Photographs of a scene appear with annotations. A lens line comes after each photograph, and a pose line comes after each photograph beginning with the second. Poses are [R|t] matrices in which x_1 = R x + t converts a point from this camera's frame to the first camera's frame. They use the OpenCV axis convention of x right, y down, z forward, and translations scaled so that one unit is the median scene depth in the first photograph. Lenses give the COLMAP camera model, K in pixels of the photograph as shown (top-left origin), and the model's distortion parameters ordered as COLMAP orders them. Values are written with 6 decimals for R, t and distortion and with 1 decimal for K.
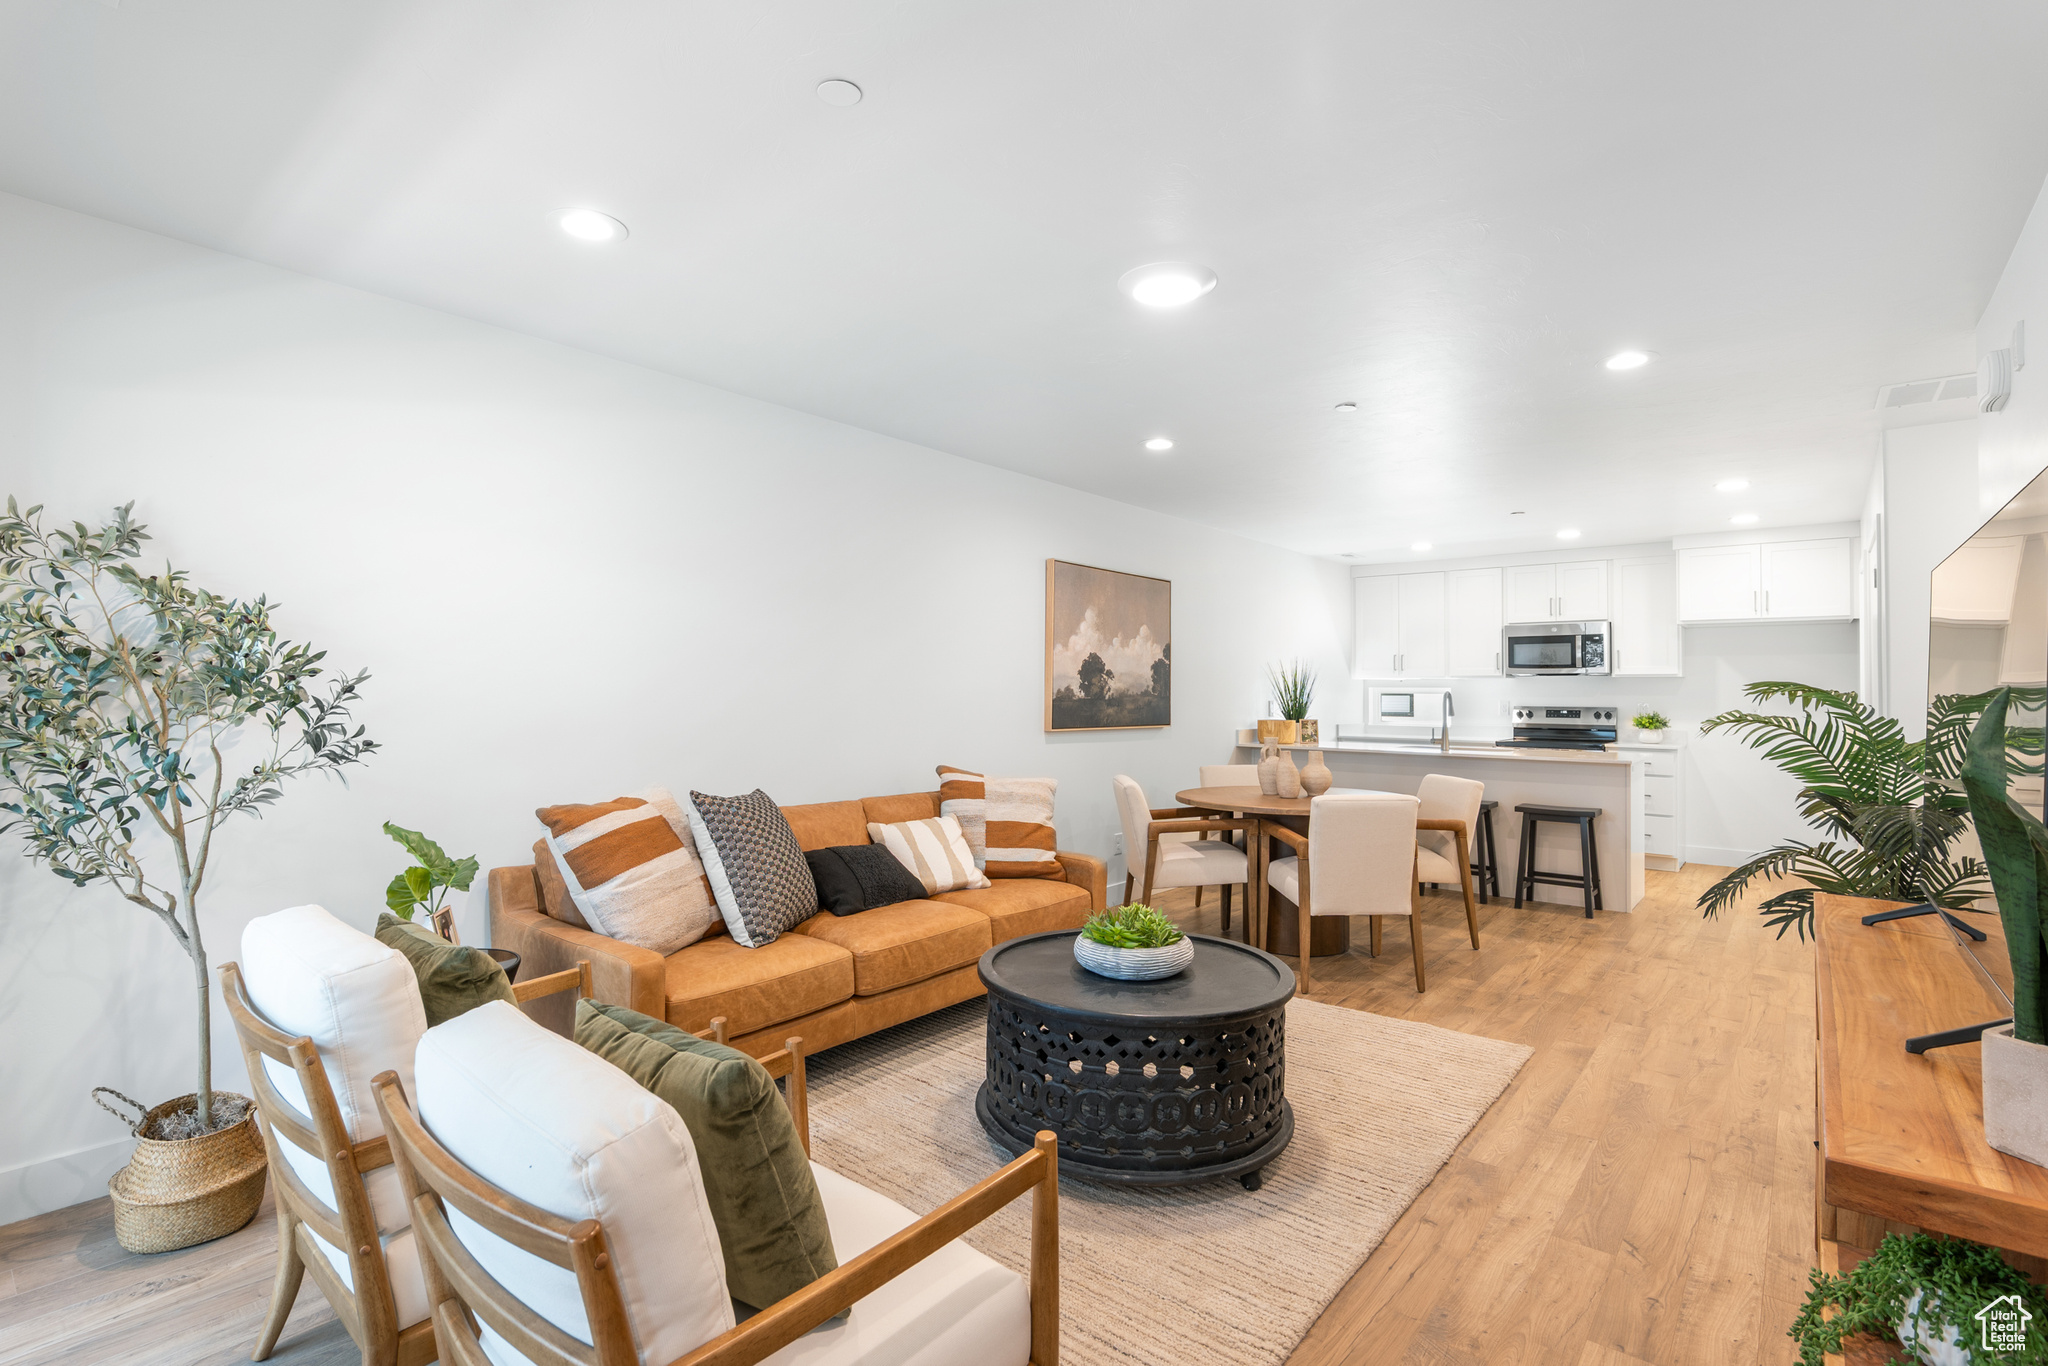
lens RADIAL K [[948.8, 0, 1018.3], [0, 948.8, 686.5], [0, 0, 1]] dist [-0.005520, -0.000090]
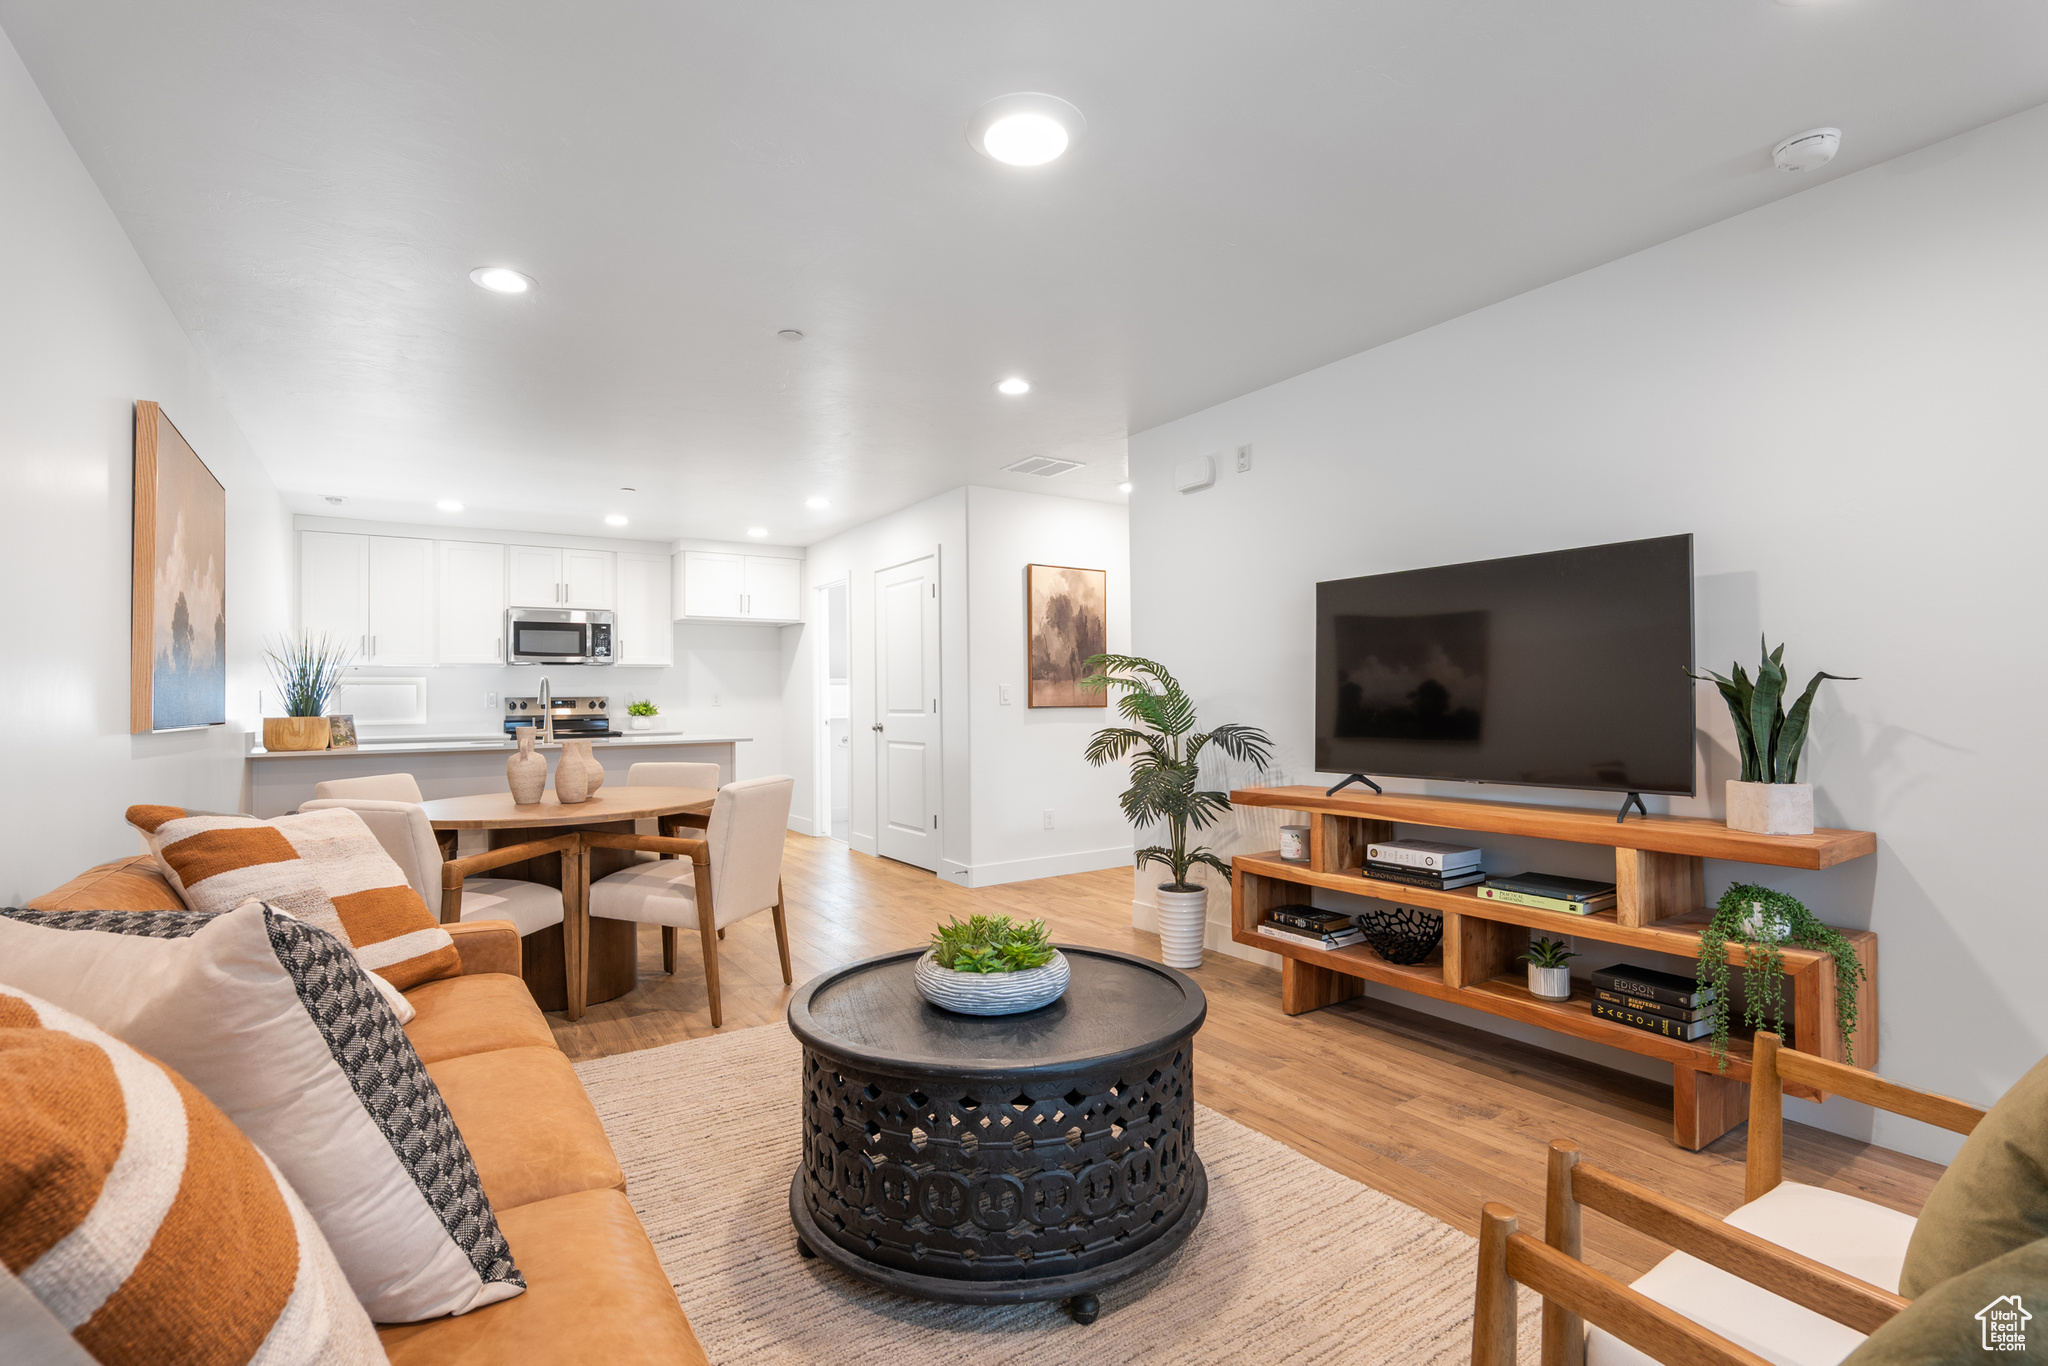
lens RADIAL K [[948.8, 0, 1018.6], [0, 948.8, 684.0], [0, 0, 1]] dist [-0.005520, -0.000090]
pose [[0.294599, 0.004930, 0.955608, -0.226323], [0.005321, 0.999963, -0.006799, 0.017923], [-0.955606, 0.007088, 0.294562, 0.279238]]
